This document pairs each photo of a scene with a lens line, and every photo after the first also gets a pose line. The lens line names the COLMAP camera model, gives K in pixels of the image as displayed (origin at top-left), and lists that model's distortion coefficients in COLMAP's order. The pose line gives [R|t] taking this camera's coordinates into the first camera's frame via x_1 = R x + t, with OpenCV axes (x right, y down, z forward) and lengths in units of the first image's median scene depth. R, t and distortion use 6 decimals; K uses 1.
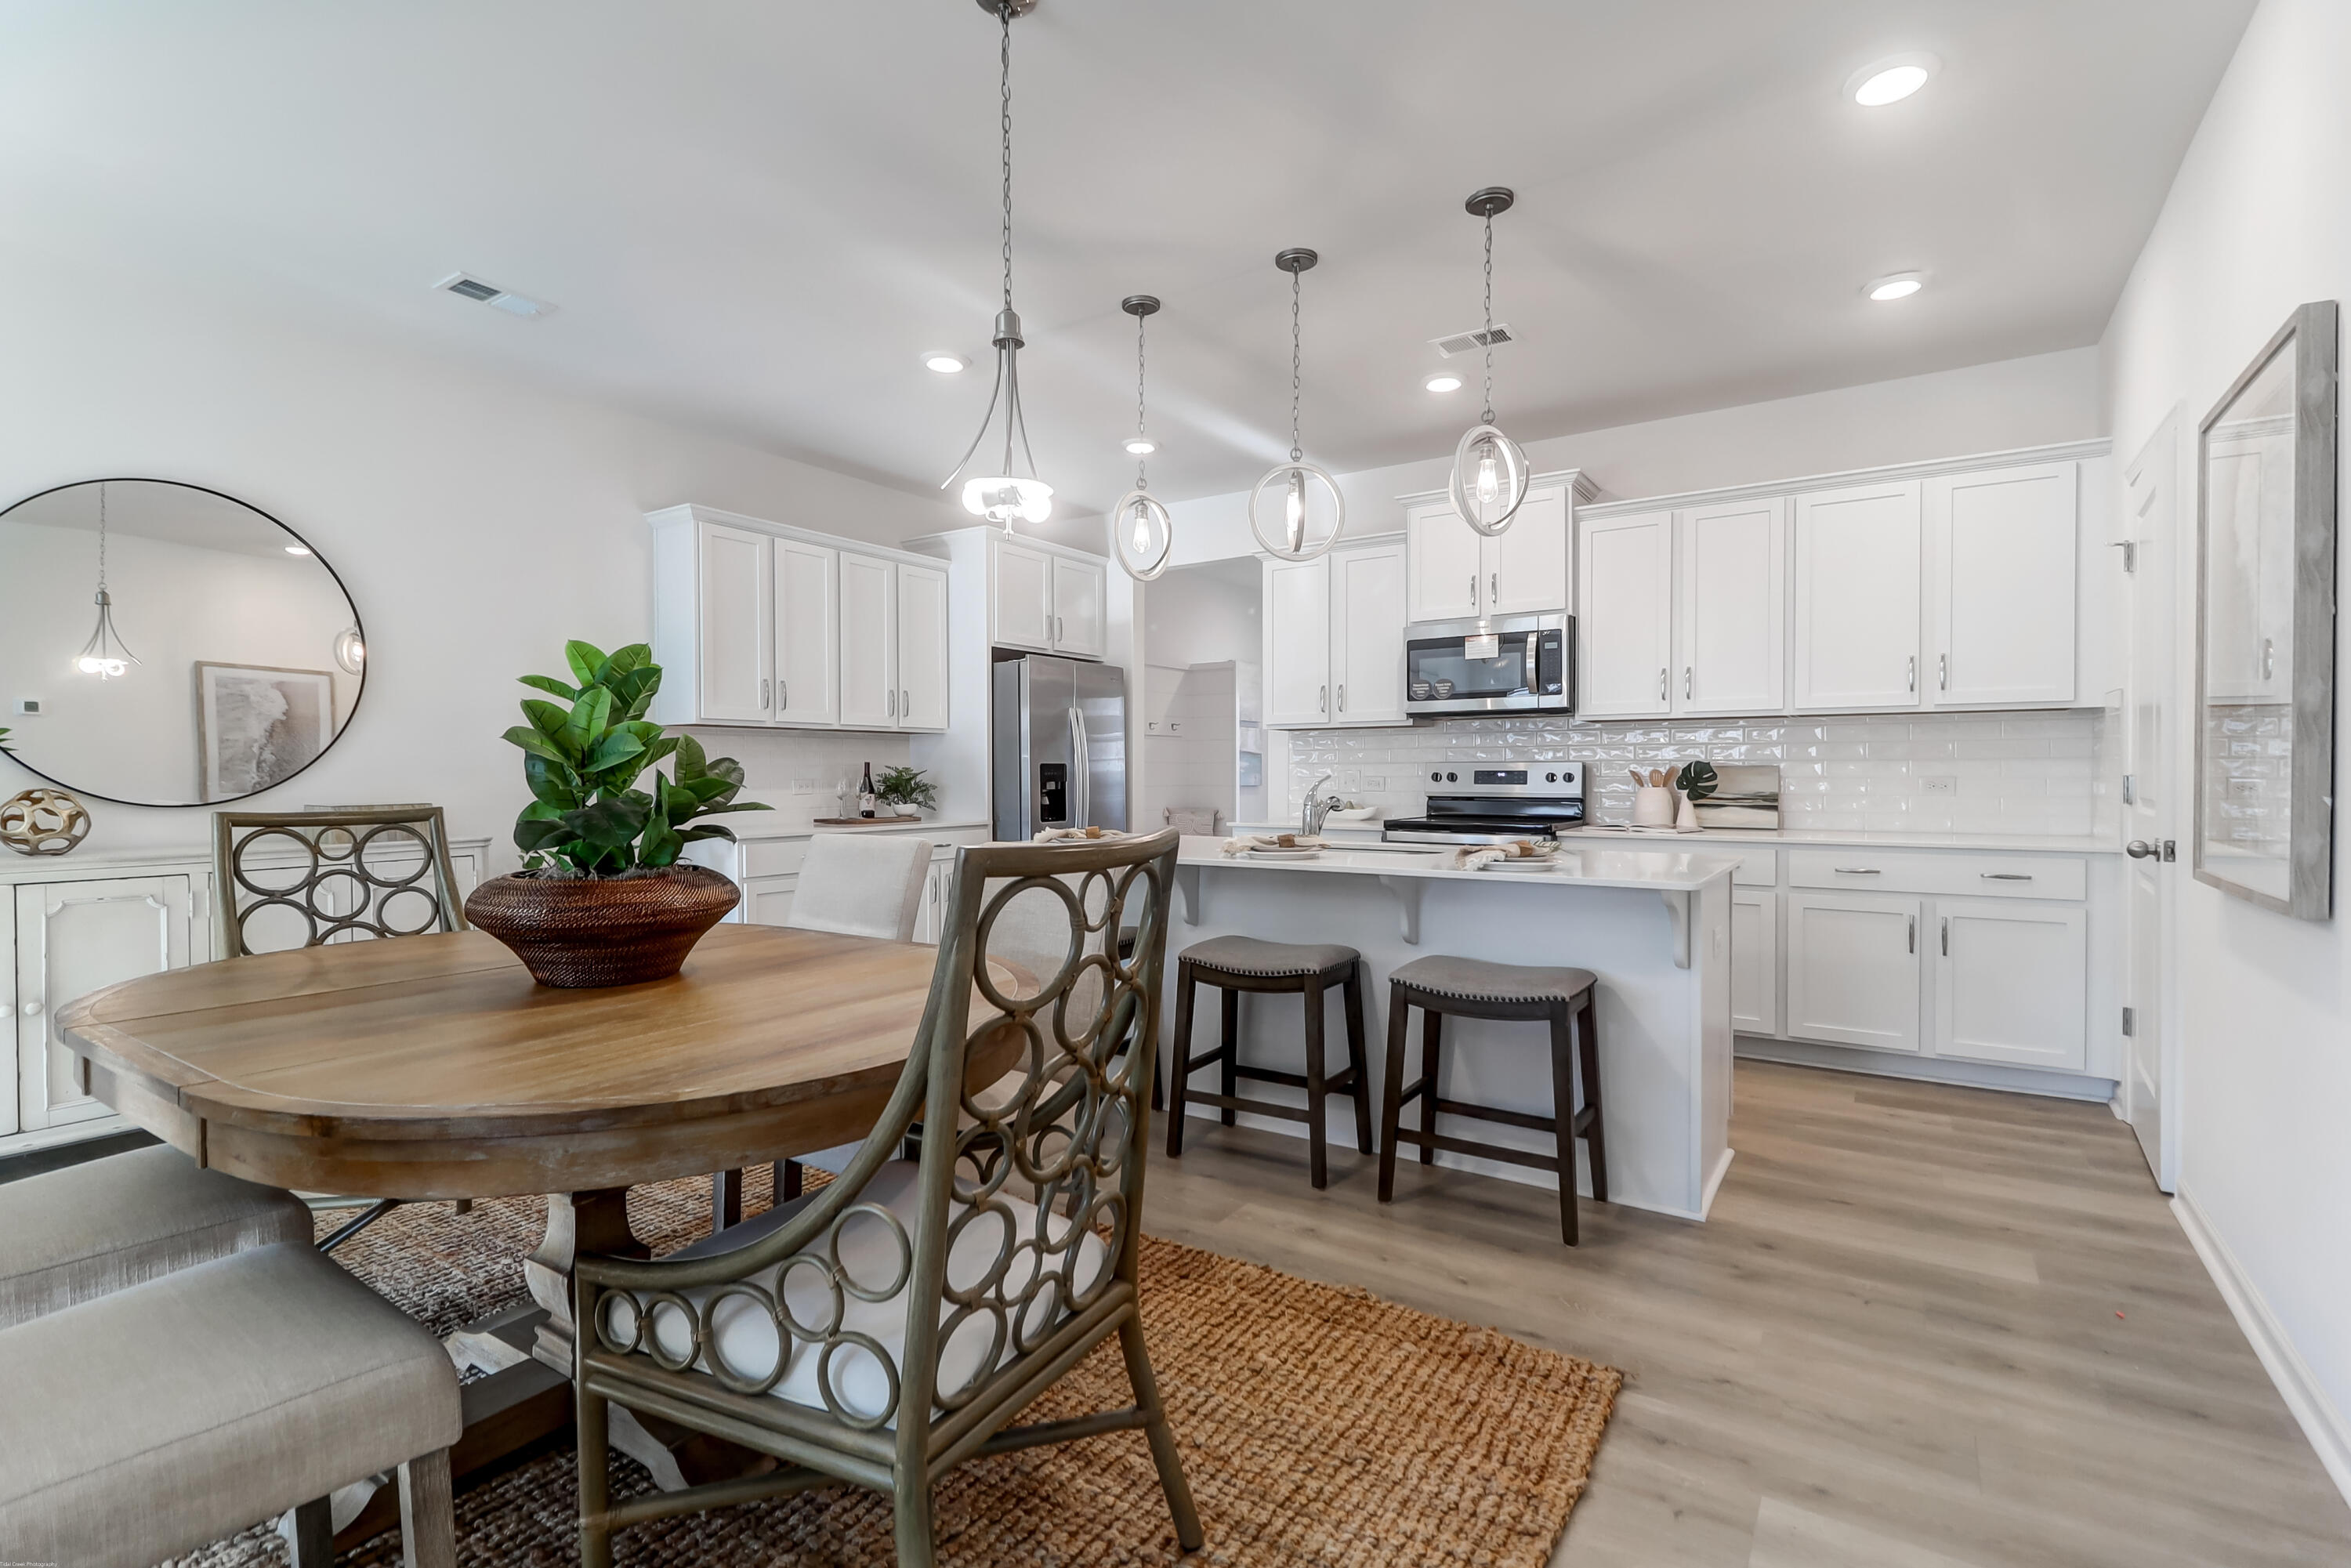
lens RADIAL K [[1088.2, 0, 1166.8], [0, 1088.2, 784.8], [0, 0, 1]] dist [0.014384, -0.008848]
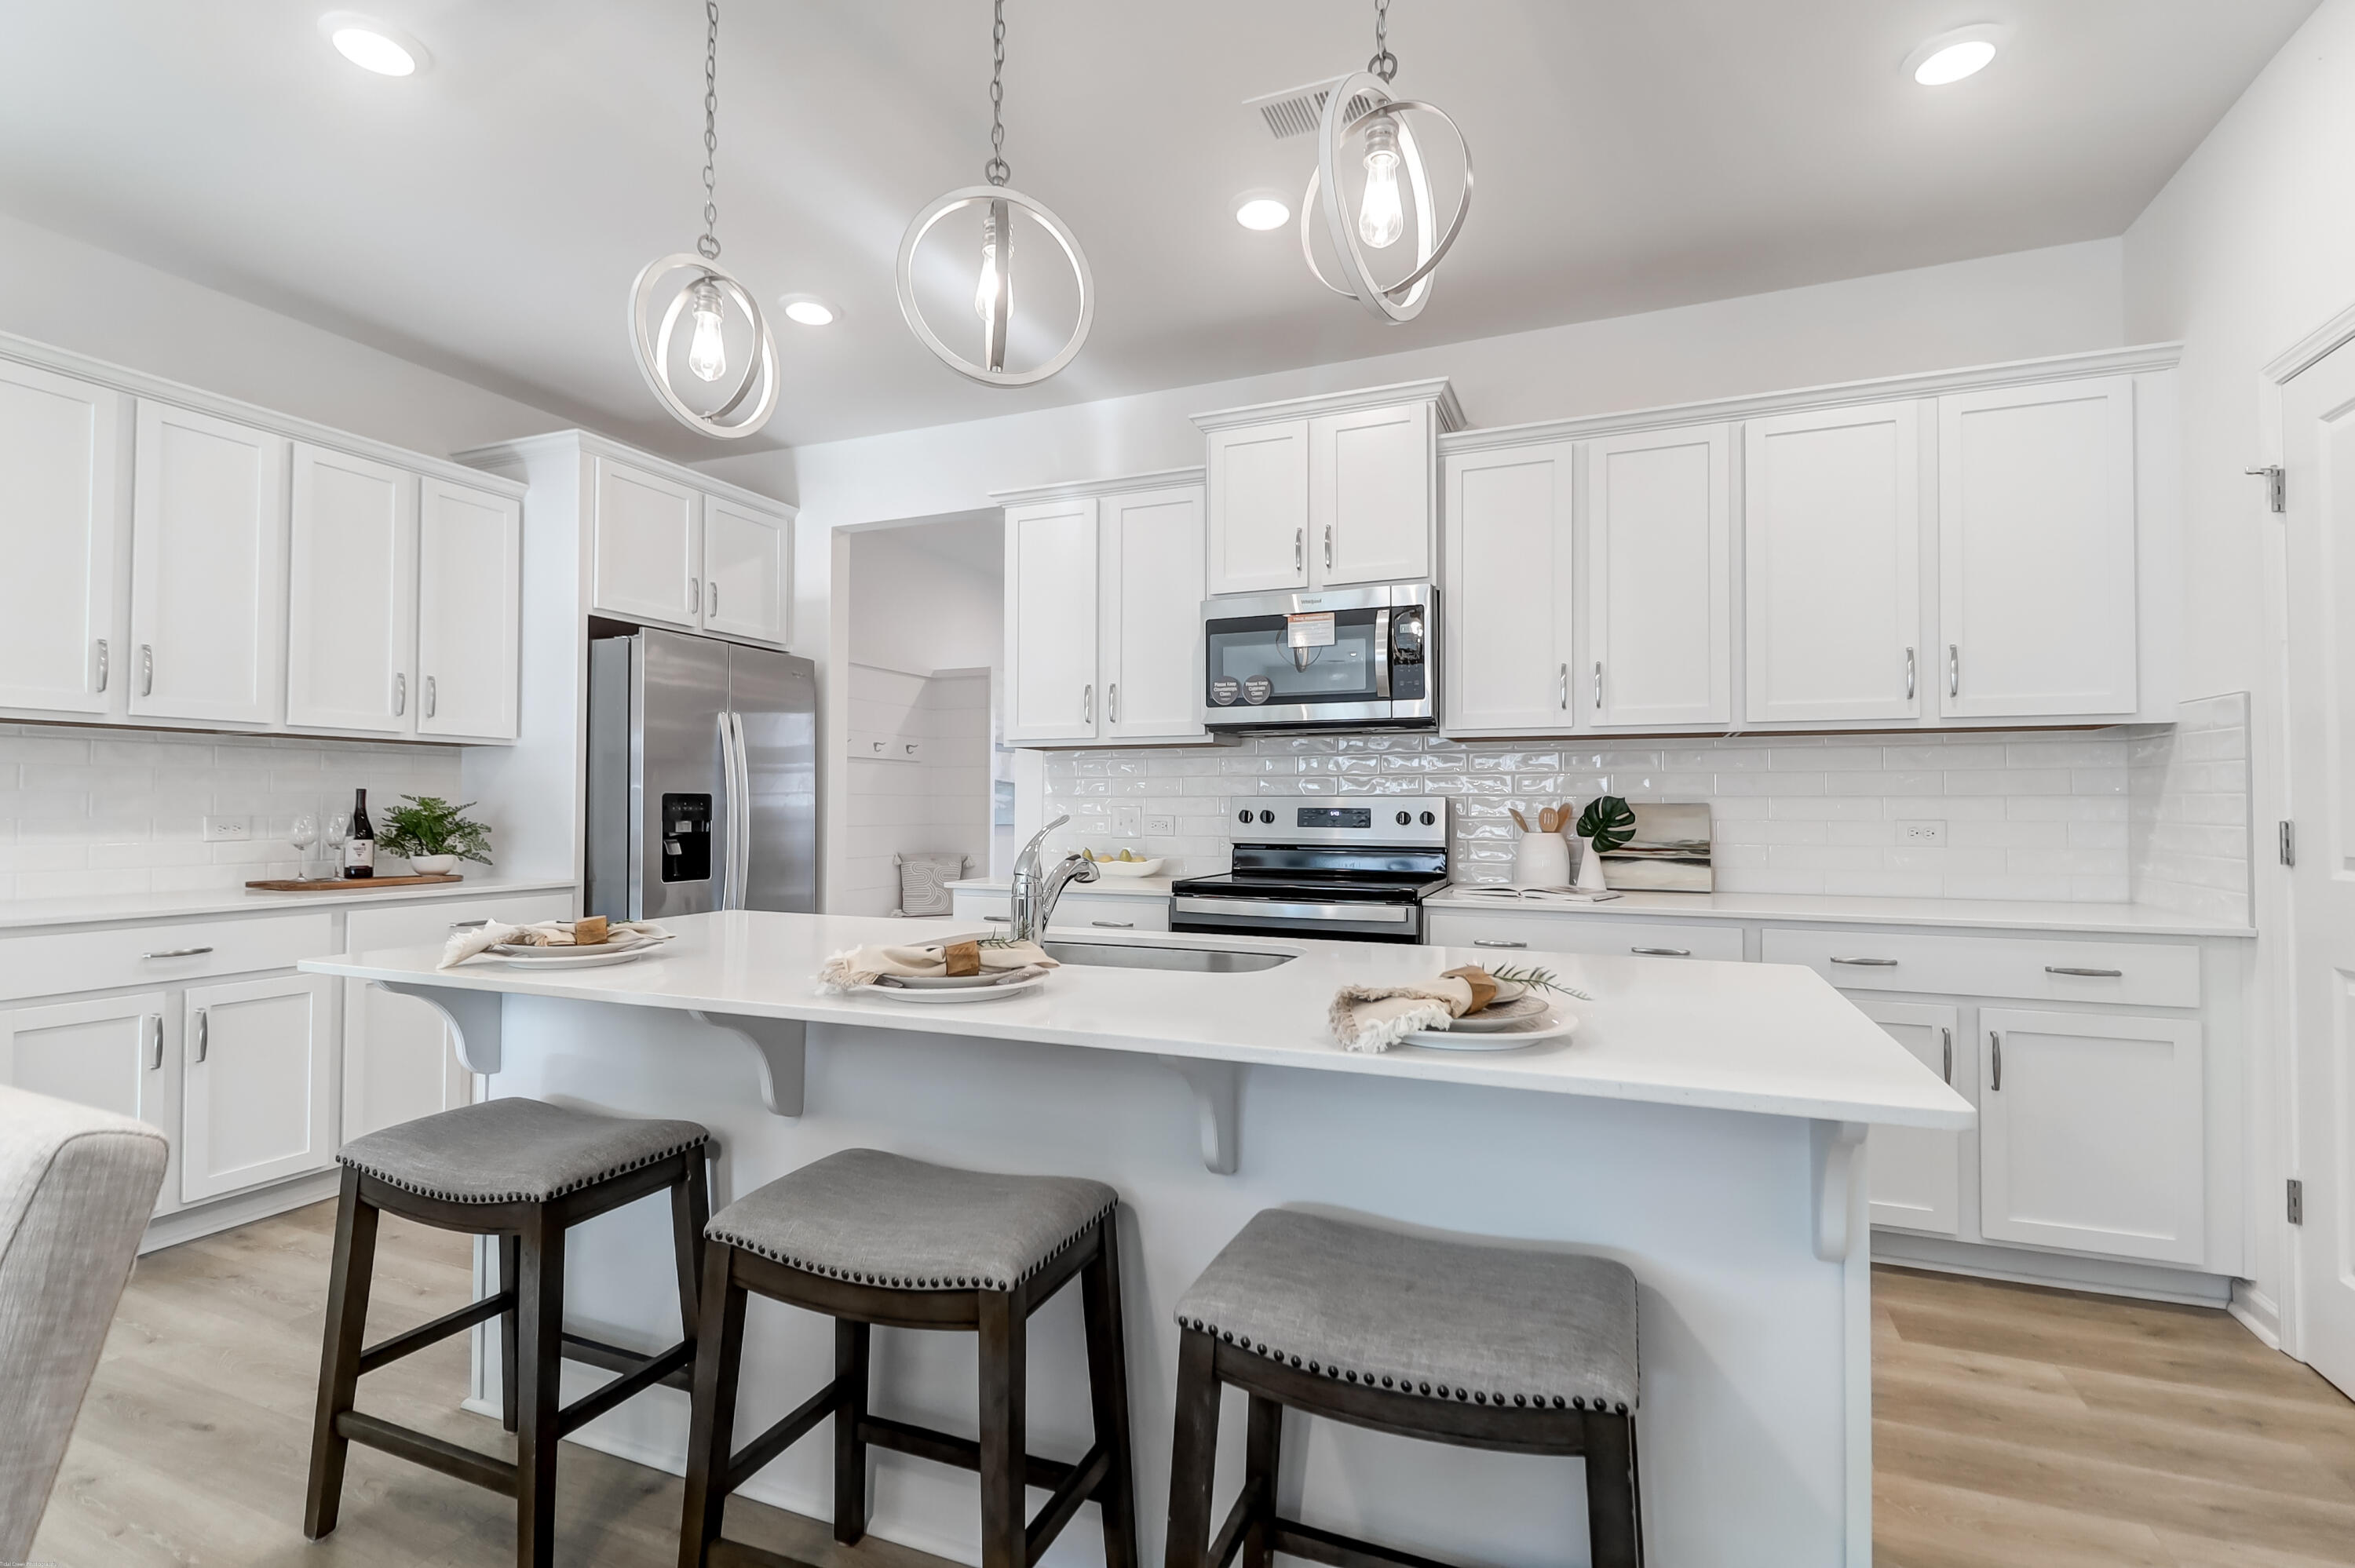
lens RADIAL K [[1090.0, 0, 1174.8], [0, 1090.0, 783.7], [0, 0, 1]] dist [0.014384, -0.008848]
pose [[0.980964, 0.009848, 0.193938, 0.095672], [-0.003370, 0.999426, -0.033706, -0.006594], [-0.194158, 0.032411, 0.980435, 0.463046]]
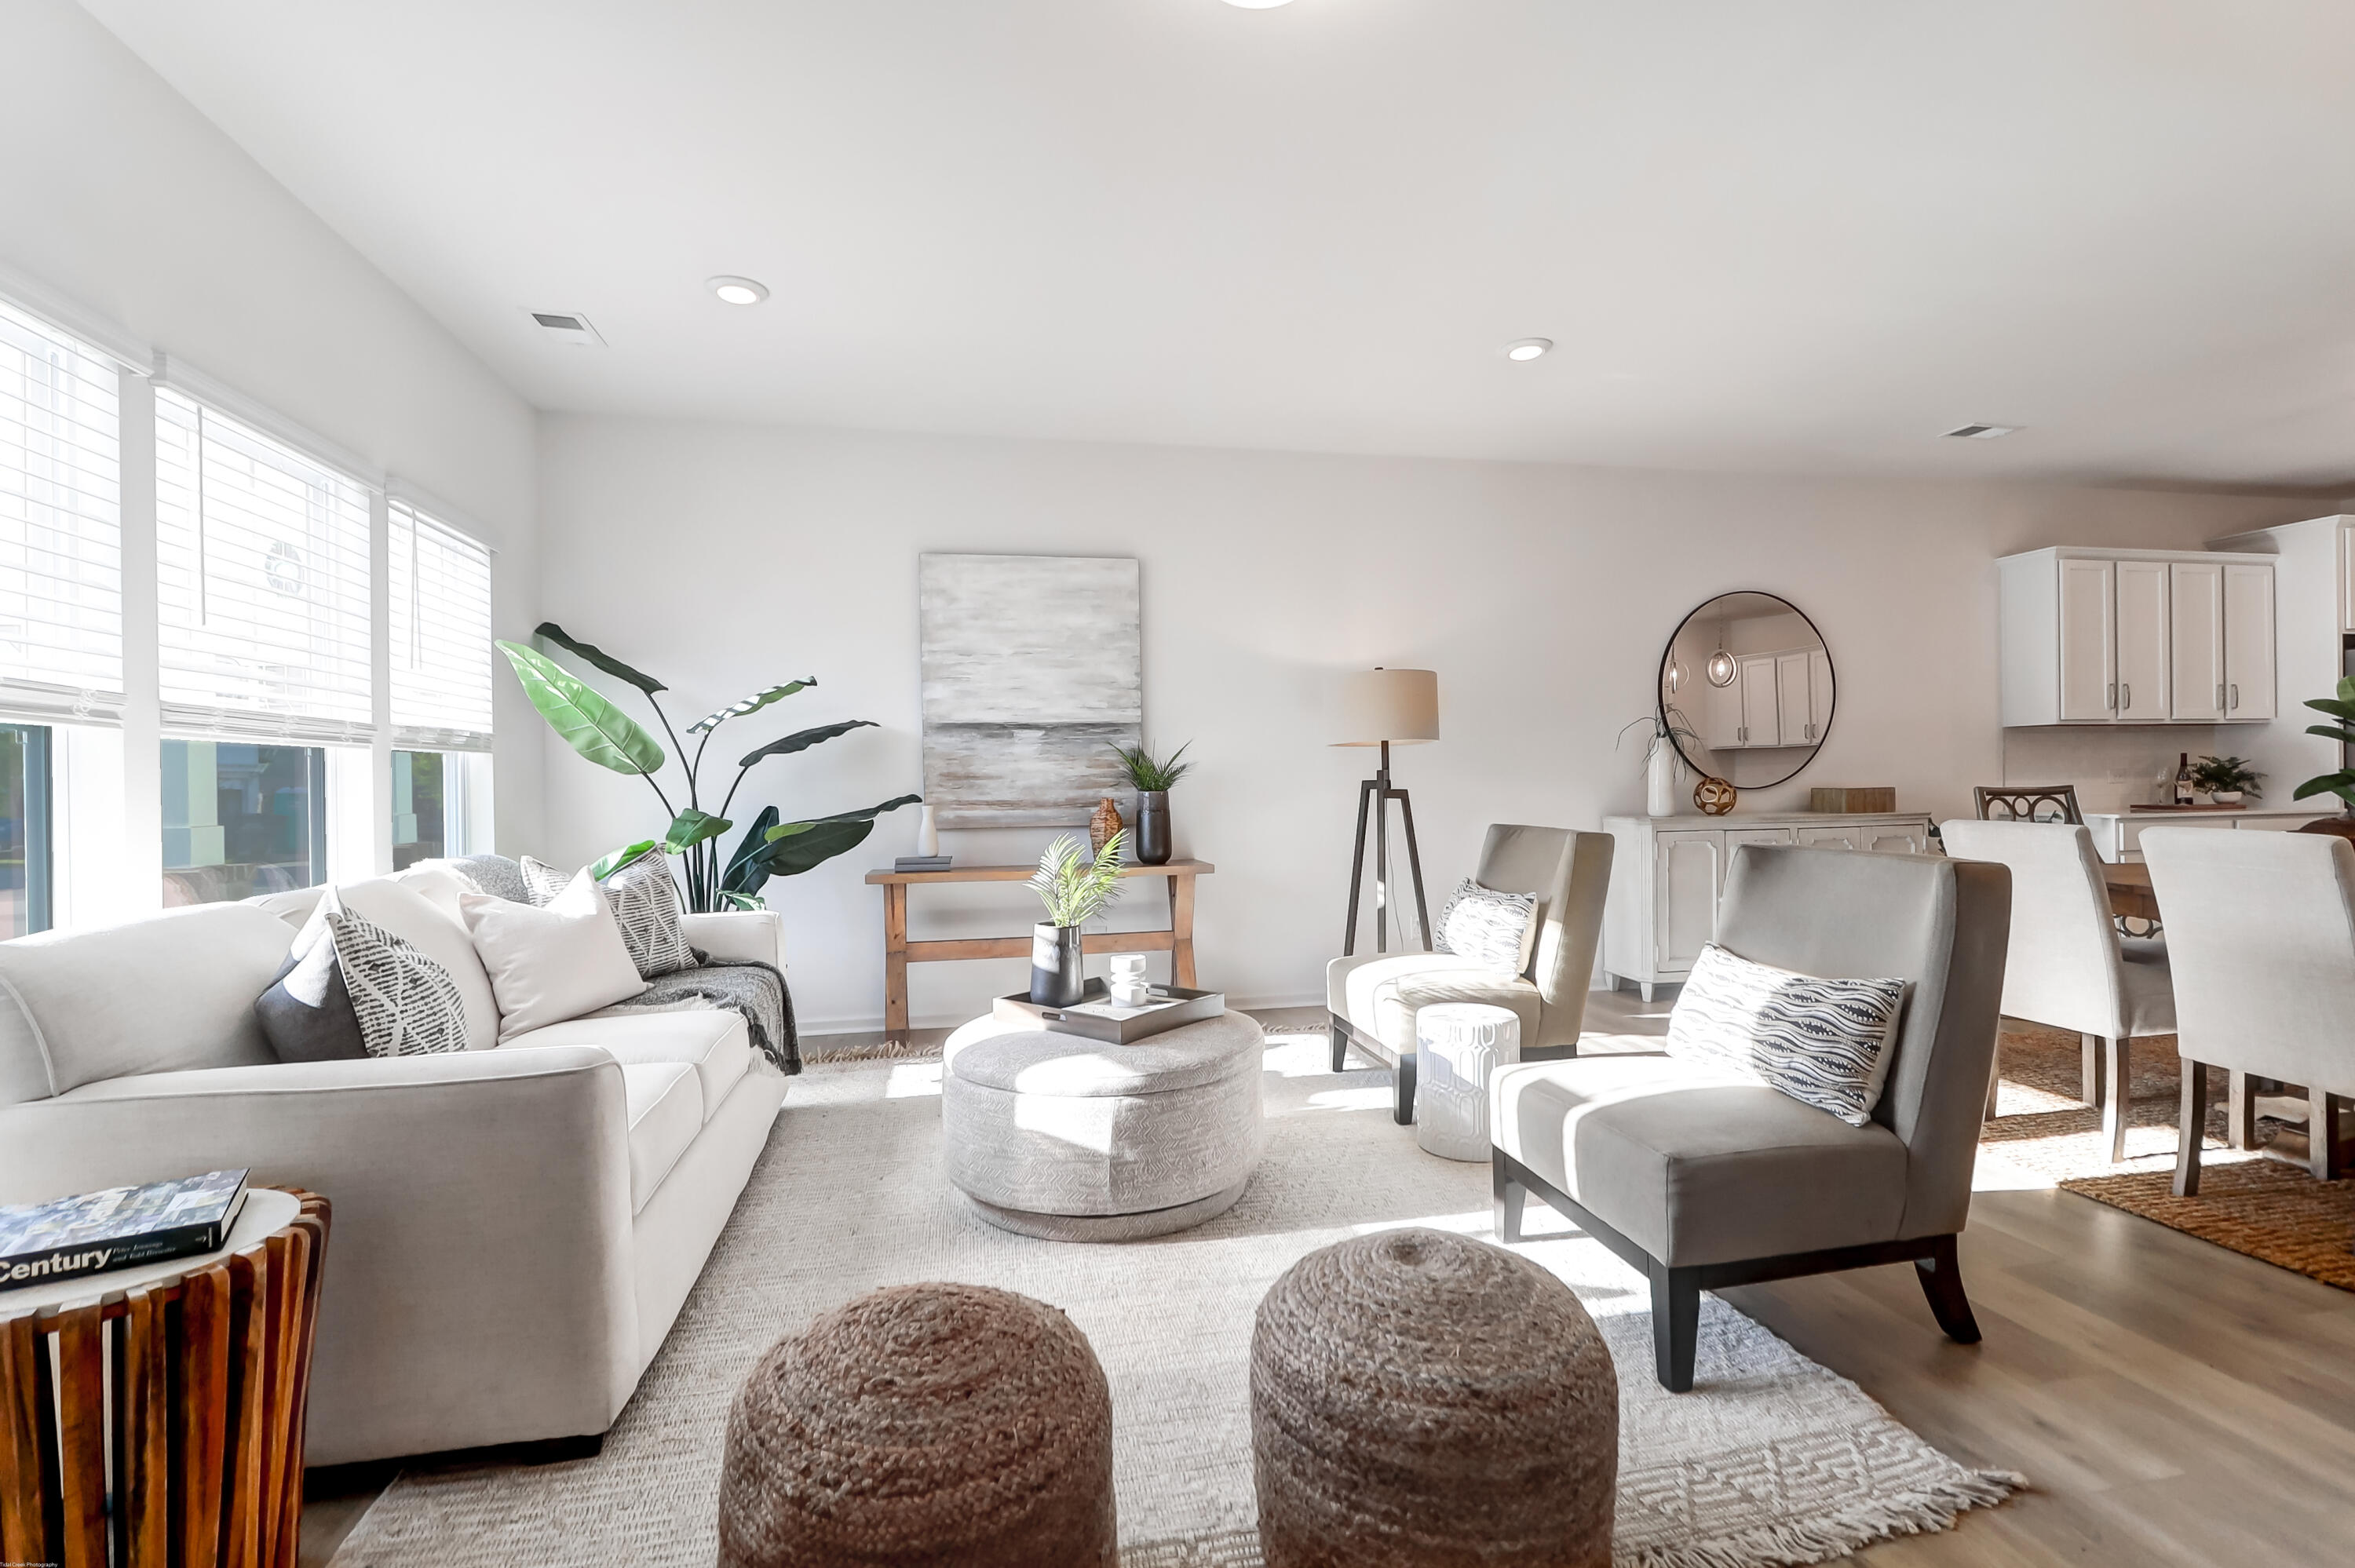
lens RADIAL K [[1090.0, 0, 1178.0], [0, 1090.0, 776.8], [0, 0, 1]] dist [0.014384, -0.008848]
pose [[0.716531, -0.007716, -0.697512, -0.365132], [0.003349, 0.999965, -0.007621, 0.012273], [0.697547, 0.003125, 0.716532, -0.747148]]
